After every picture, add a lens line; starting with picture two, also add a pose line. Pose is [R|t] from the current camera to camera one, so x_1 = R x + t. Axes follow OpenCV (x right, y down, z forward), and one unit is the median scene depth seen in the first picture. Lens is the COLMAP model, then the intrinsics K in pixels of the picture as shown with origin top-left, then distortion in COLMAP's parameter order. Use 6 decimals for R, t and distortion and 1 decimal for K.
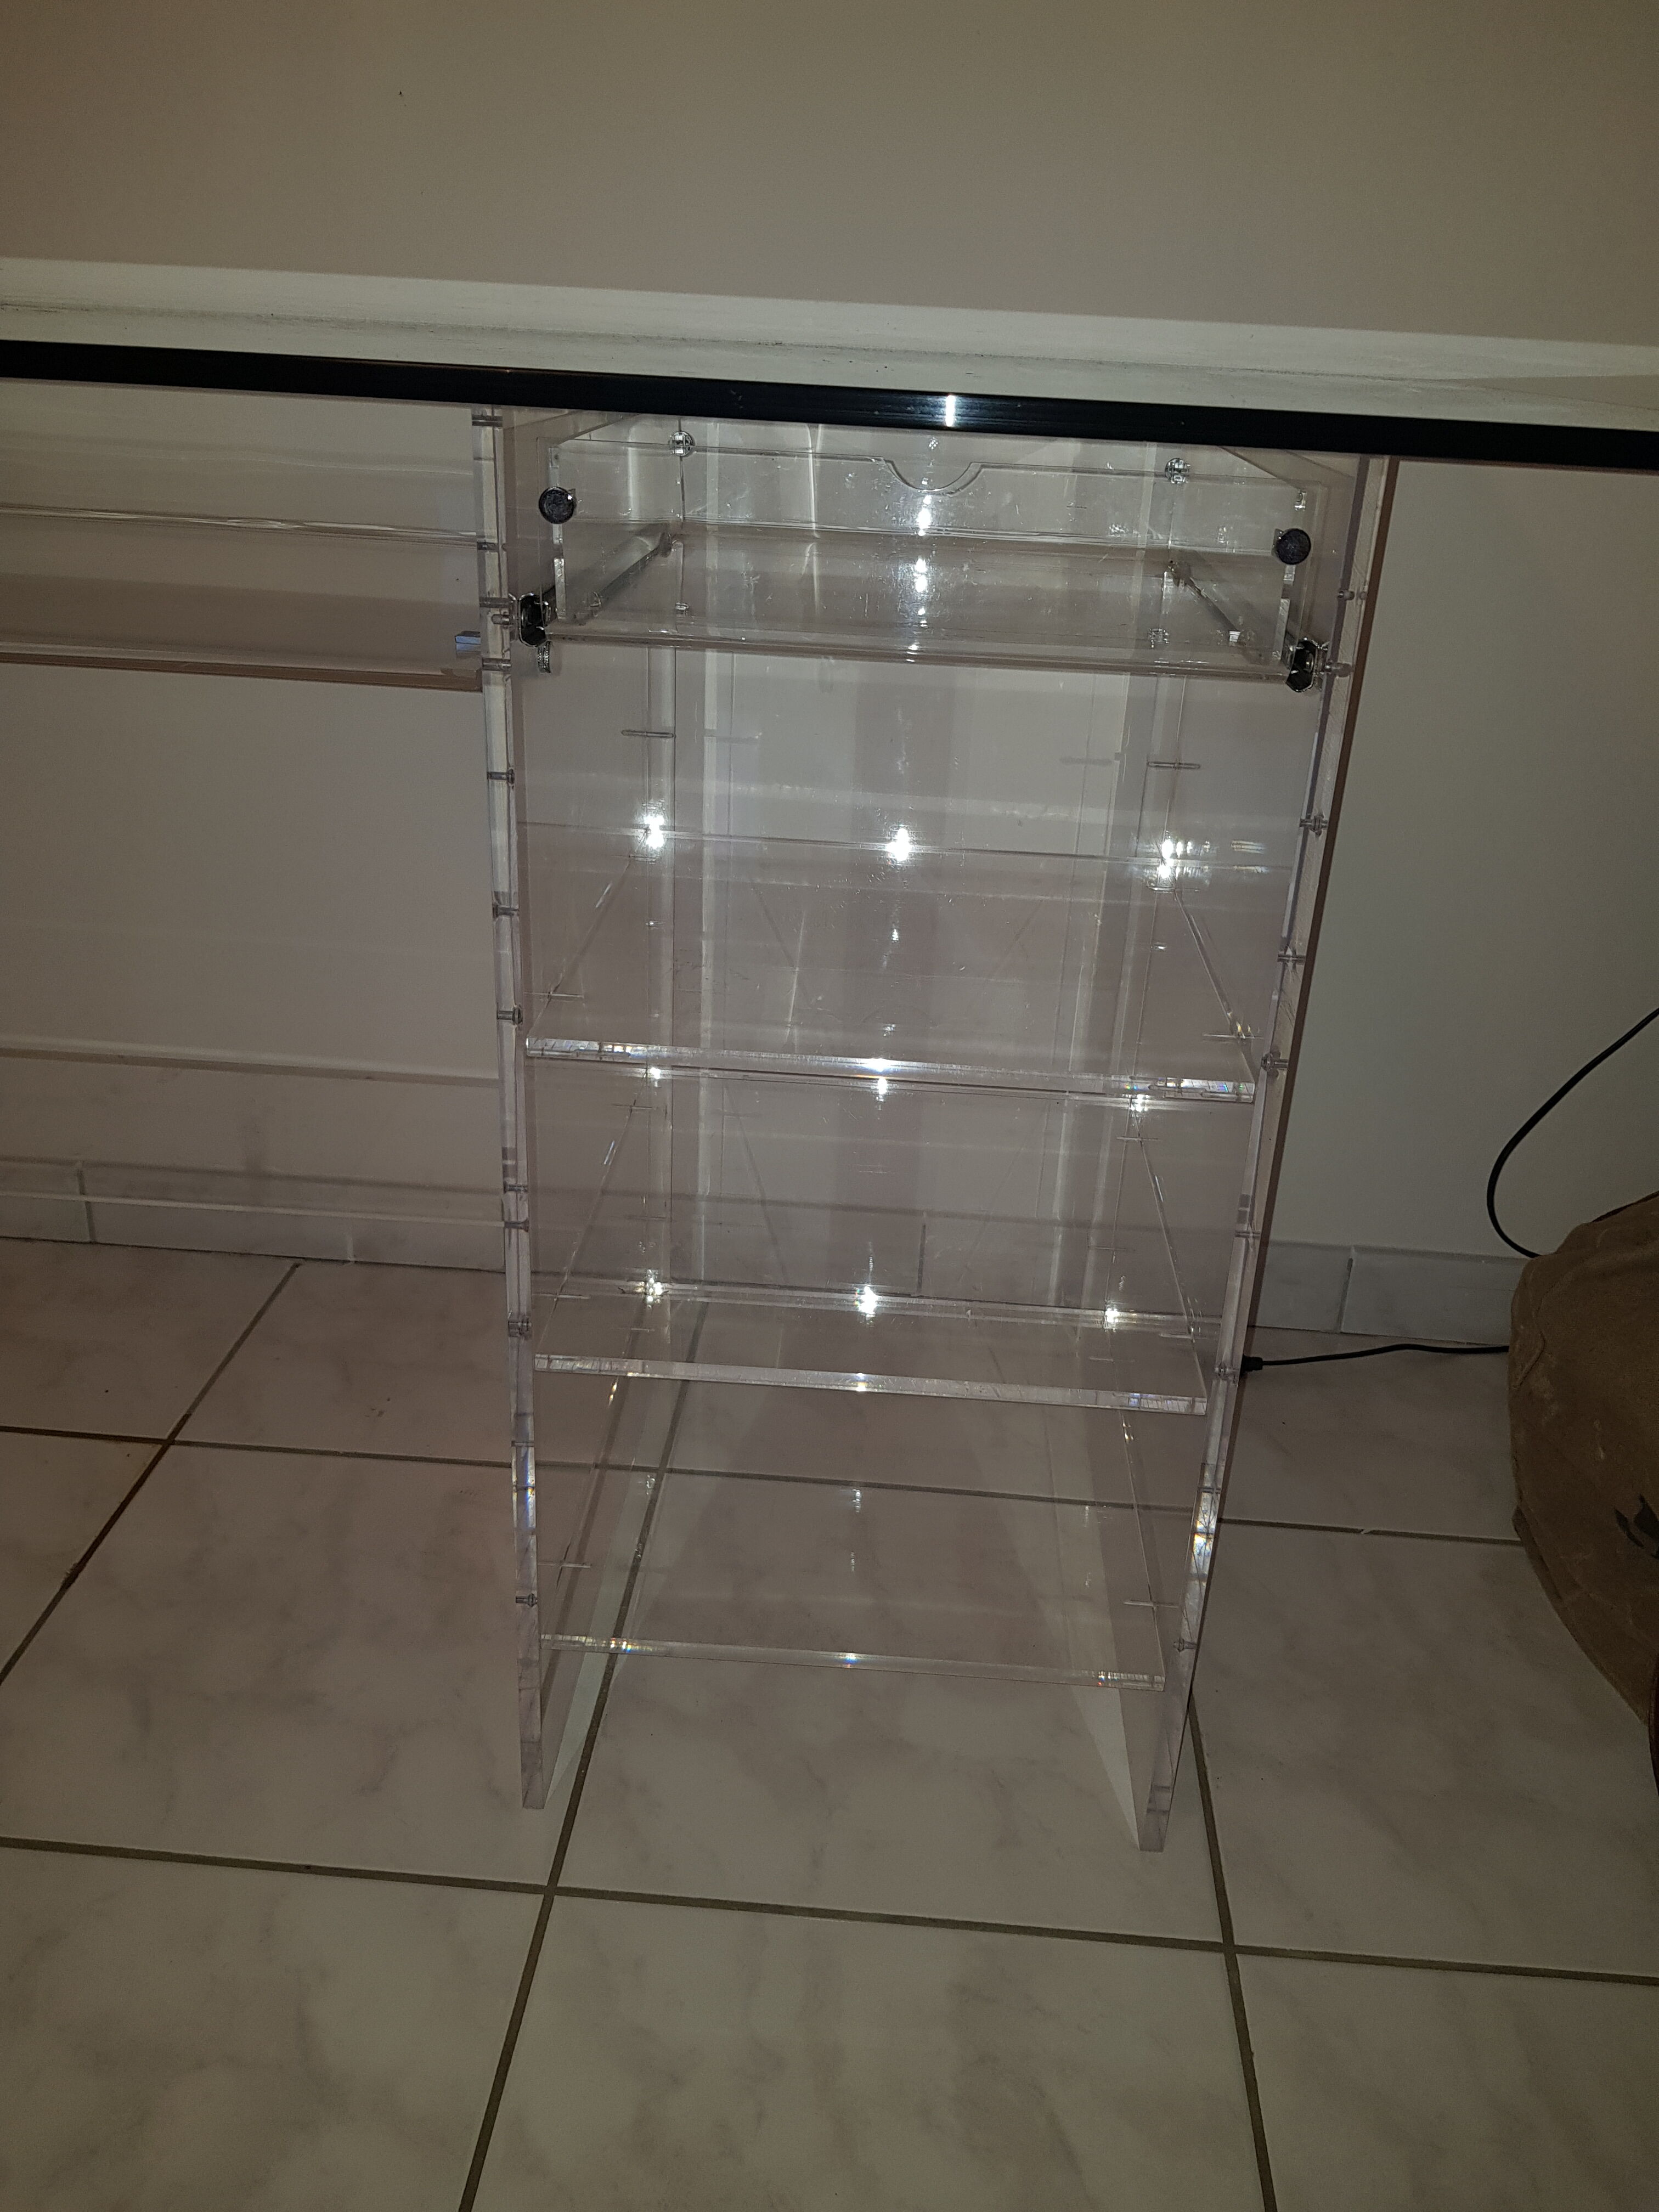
lens RADIAL K [[1770.0, 0, 848.7], [0, 1770.0, 1110.1], [0, 0, 1]] dist [0.038141, -0.048496]
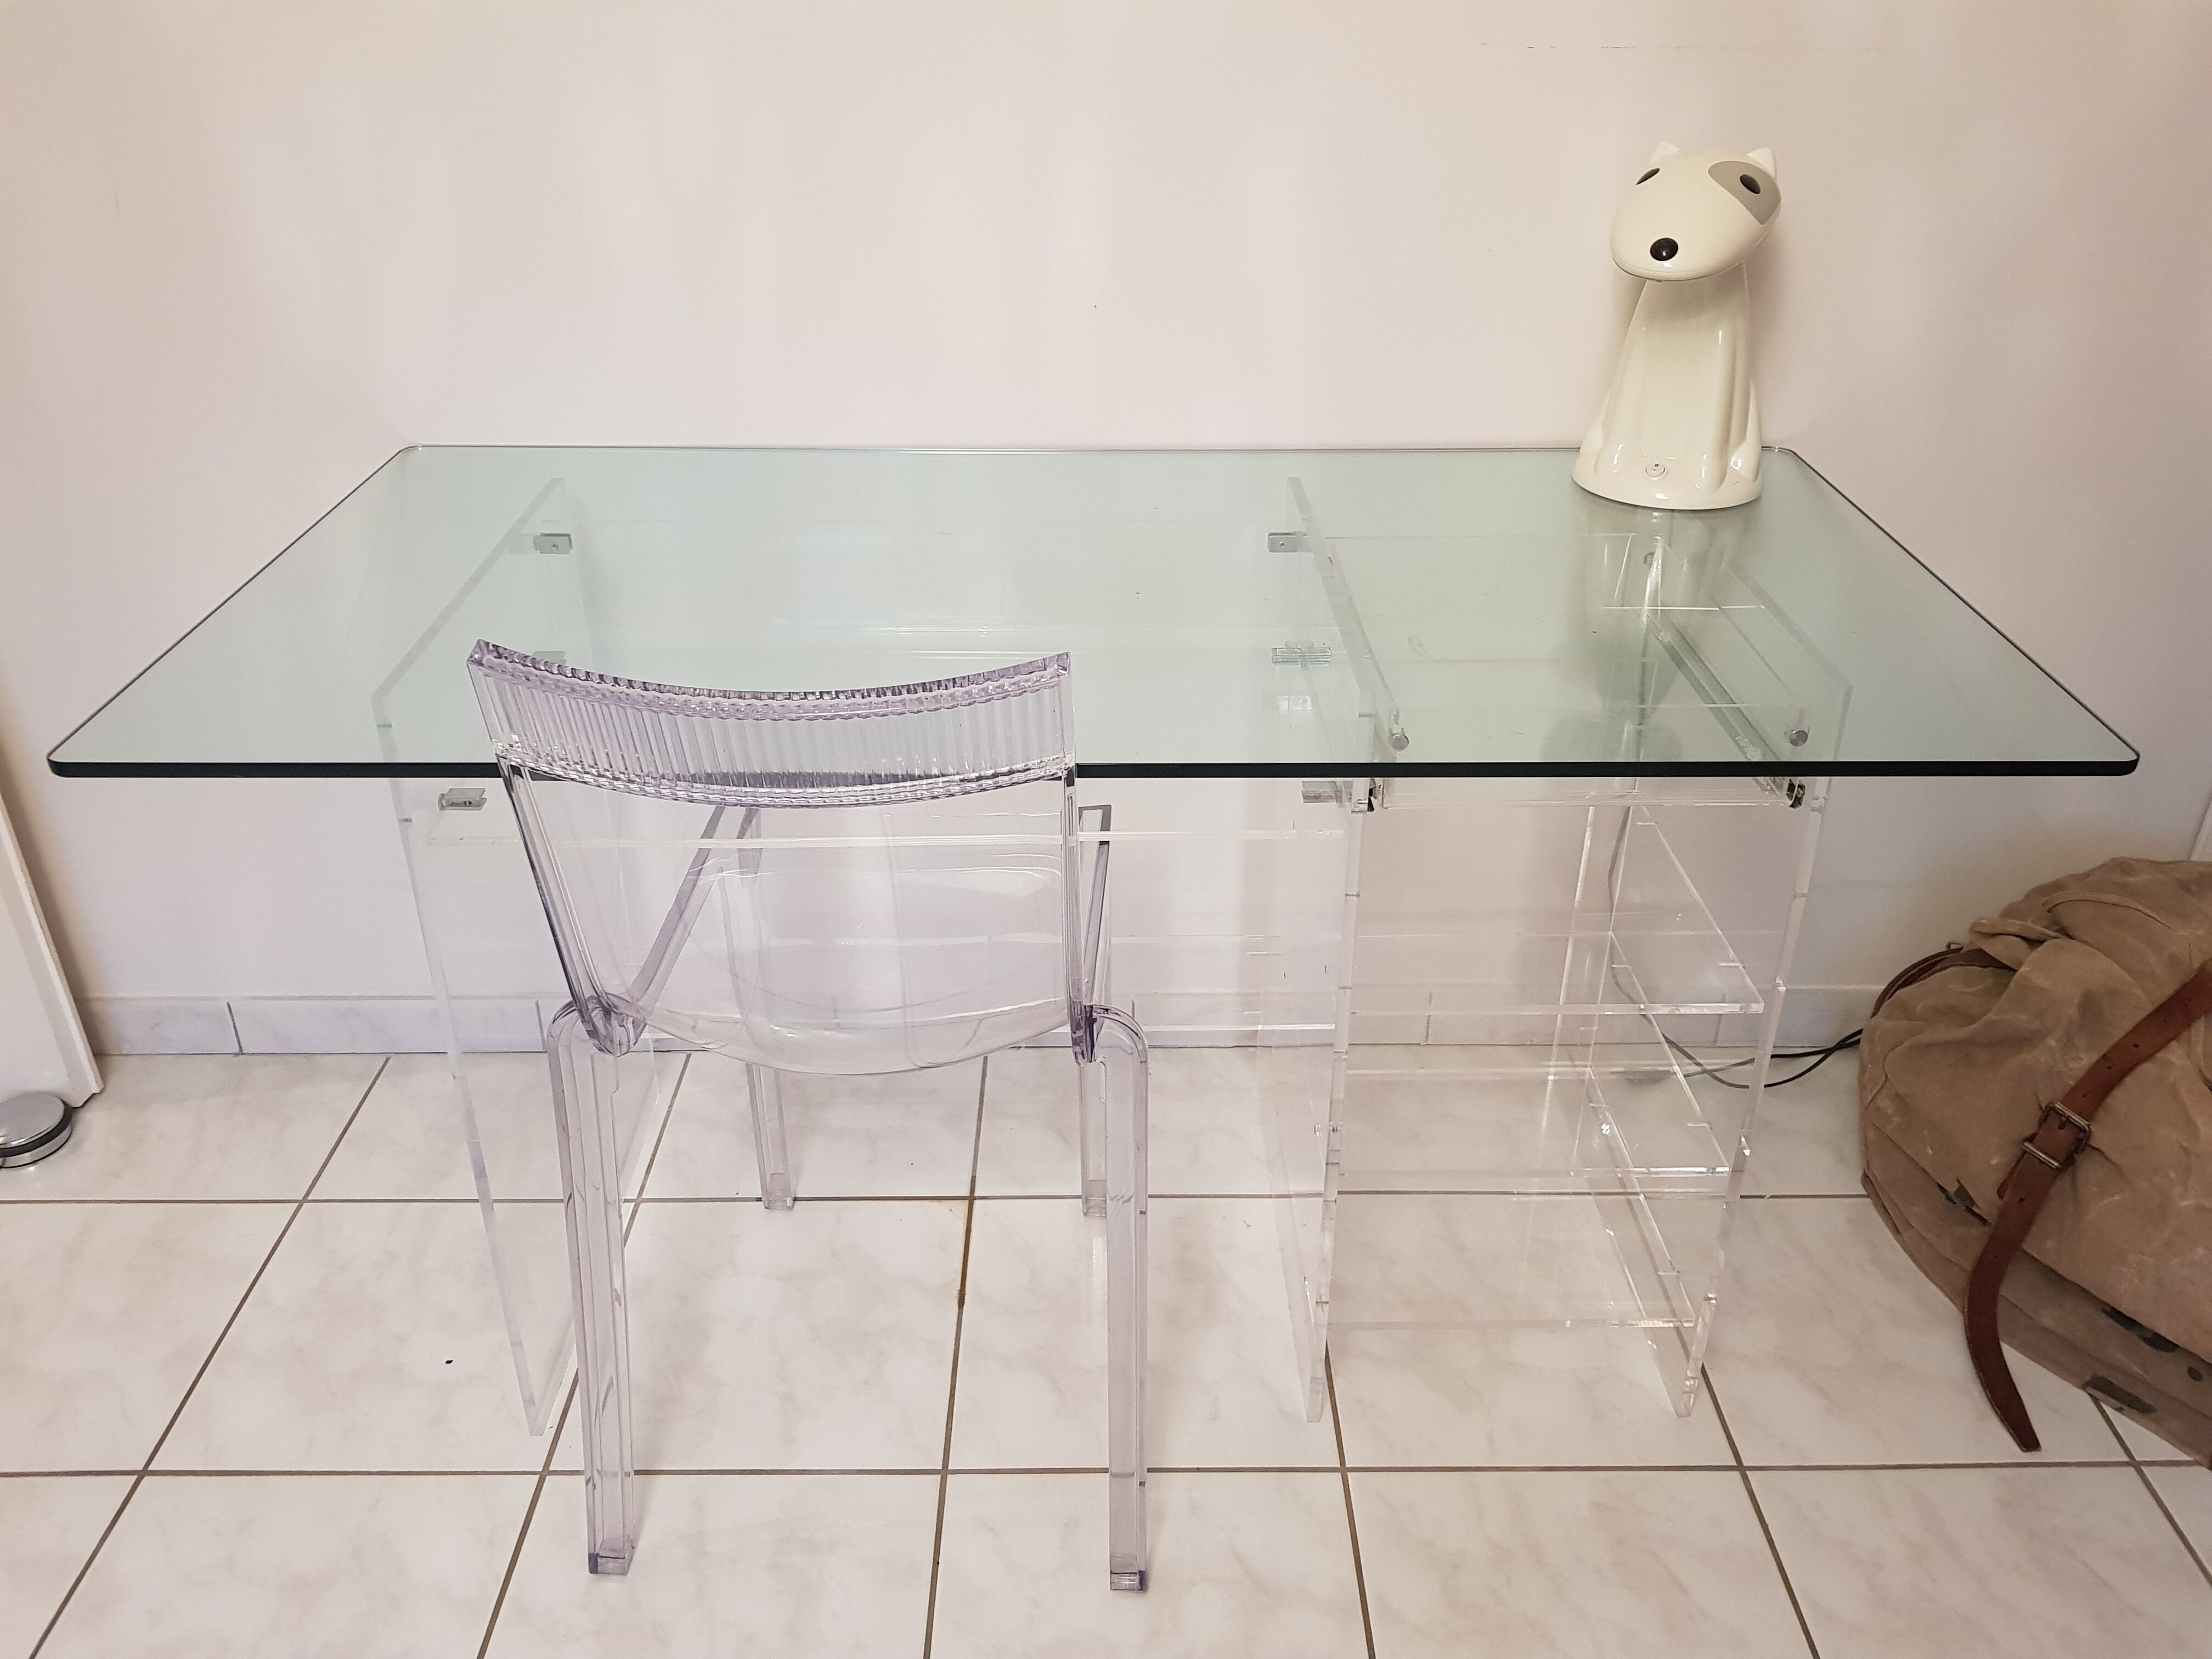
lens RADIAL K [[1770.0, 0, 1129.3], [0, 1770.0, 818.0], [0, 0, 1]] dist [0.038141, -0.048496]
pose [[0.996439, -0.071882, 0.044078, -0.360974], [0.068112, 0.994320, 0.081786, -0.298585], [-0.049707, -0.078492, 0.995675, -0.565452]]
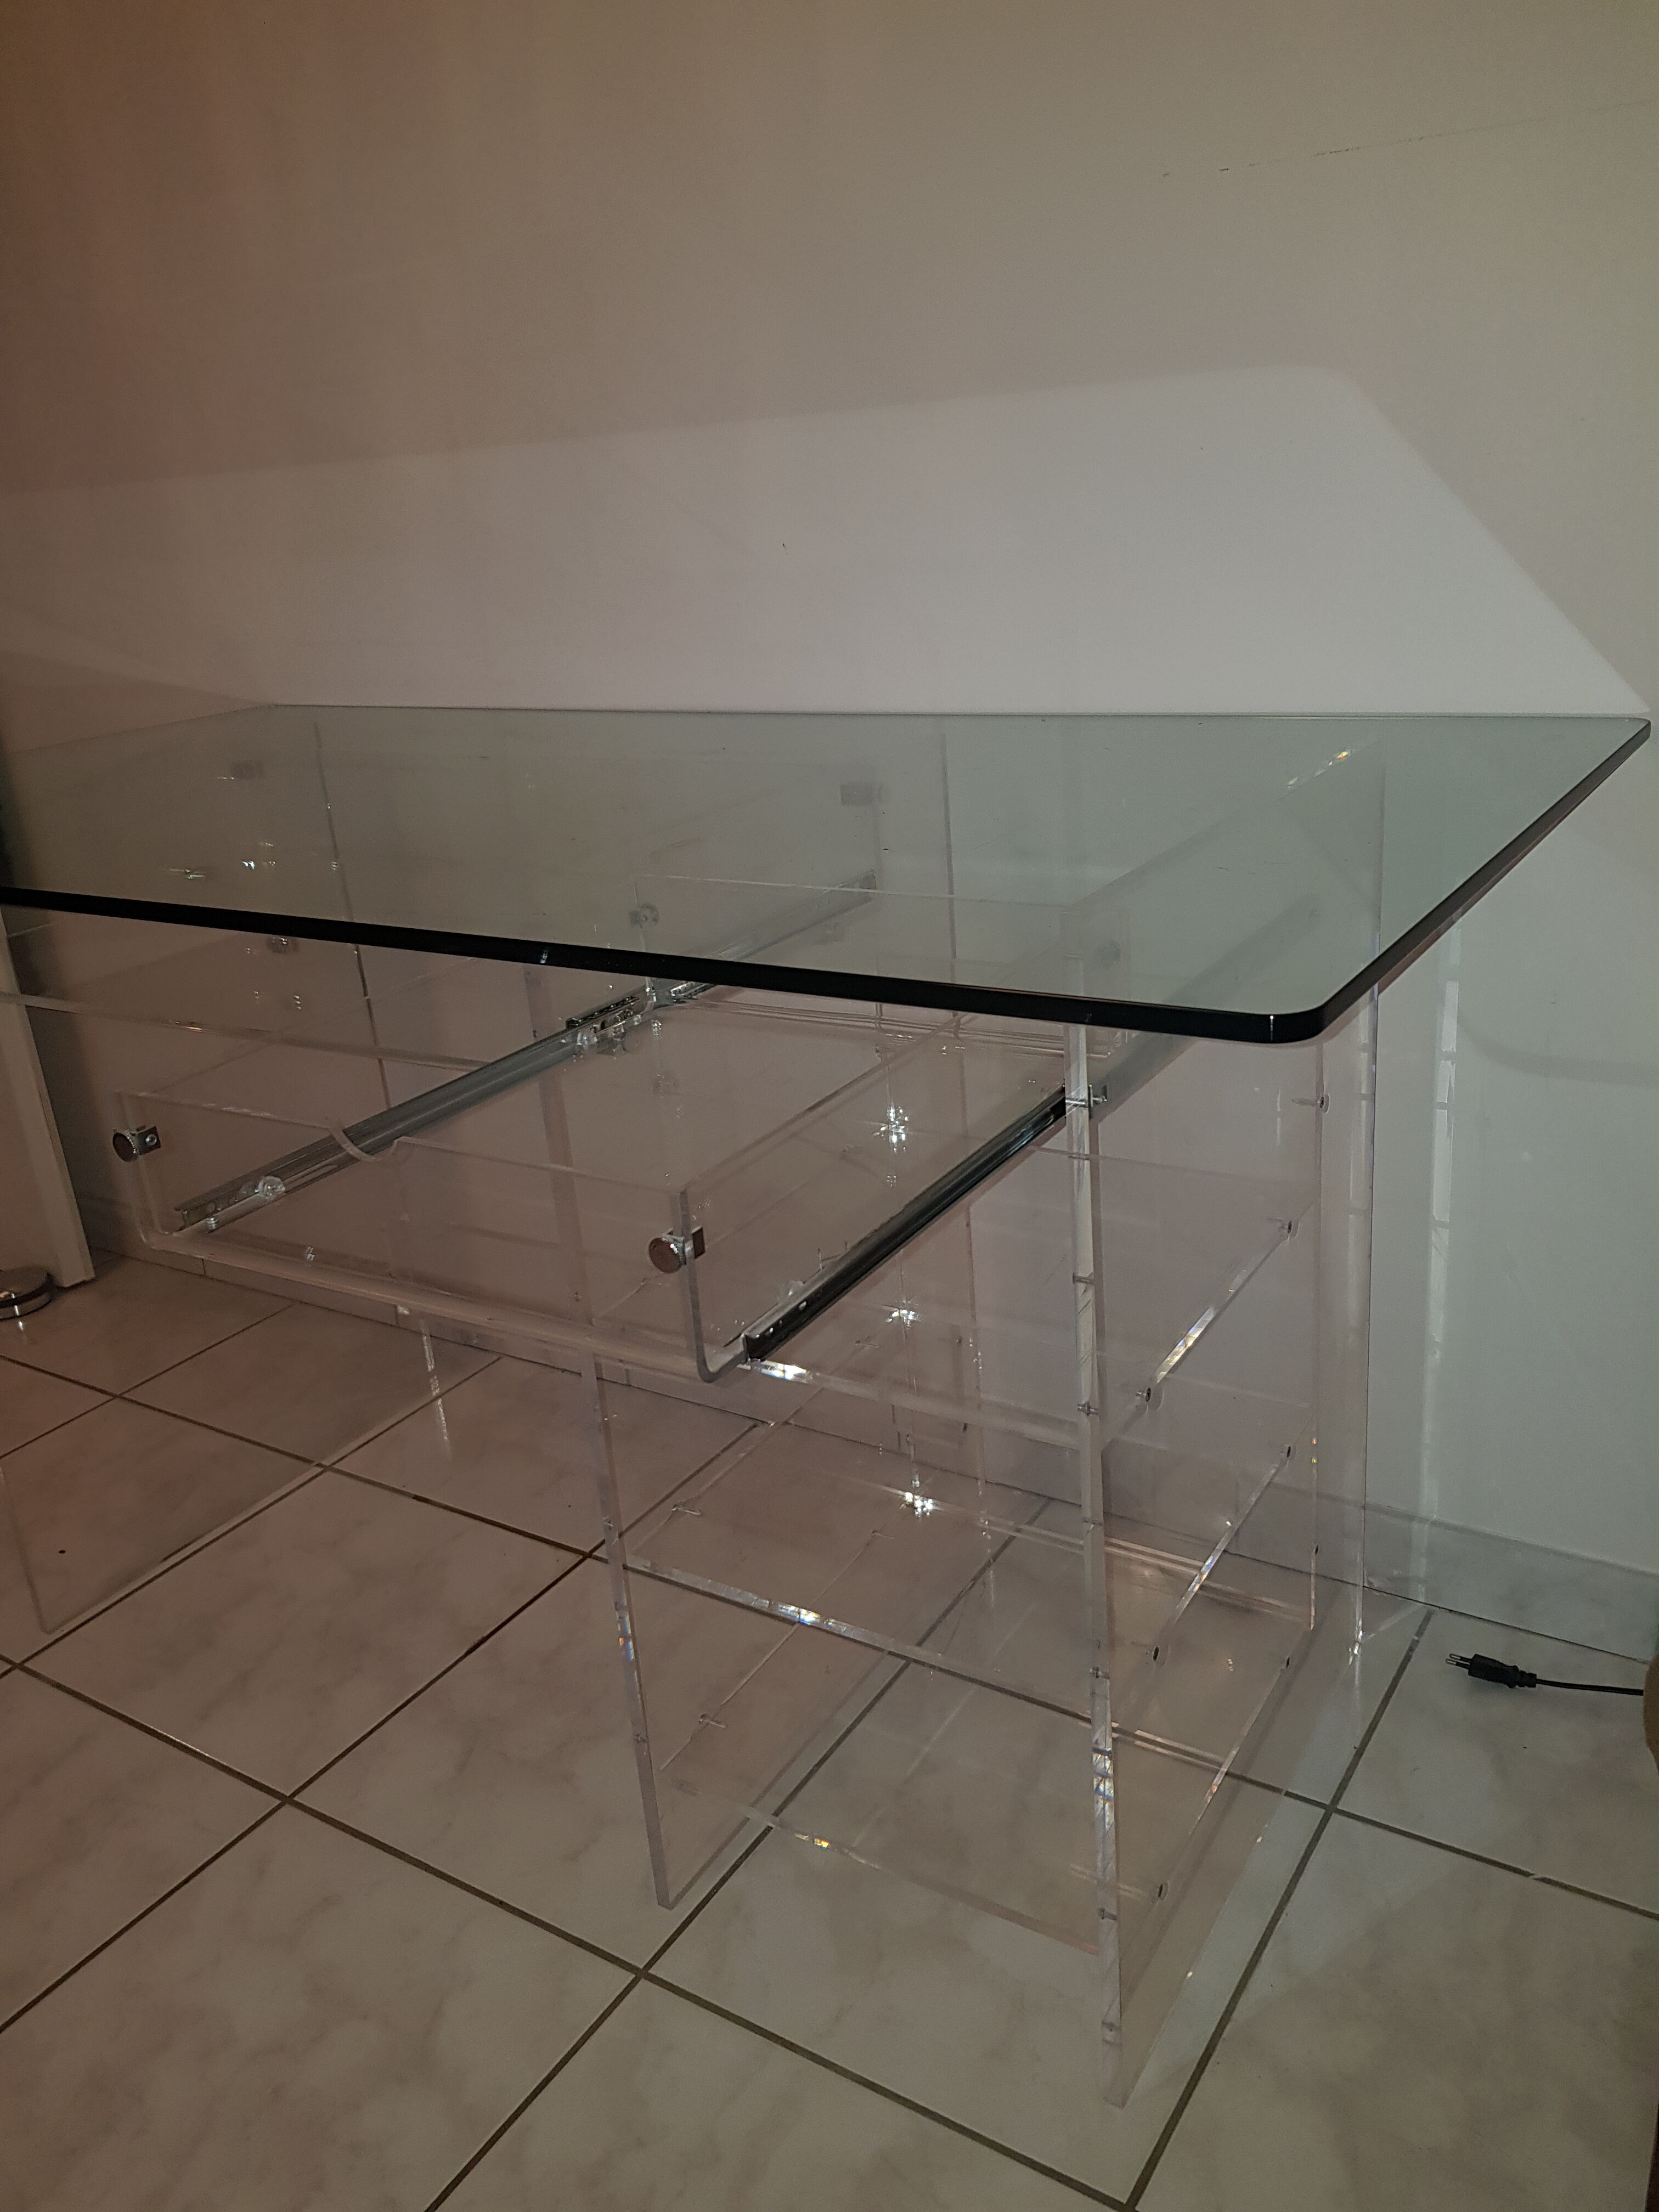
lens RADIAL K [[1770.0, 0, 845.7], [0, 1770.0, 1102.1], [0, 0, 1]] dist [0.038141, -0.048496]
pose [[0.868354, 0.060627, -0.492226, 0.504040], [-0.092022, 0.994962, -0.039790, -0.138352], [0.487333, 0.079847, 0.869558, -0.093916]]
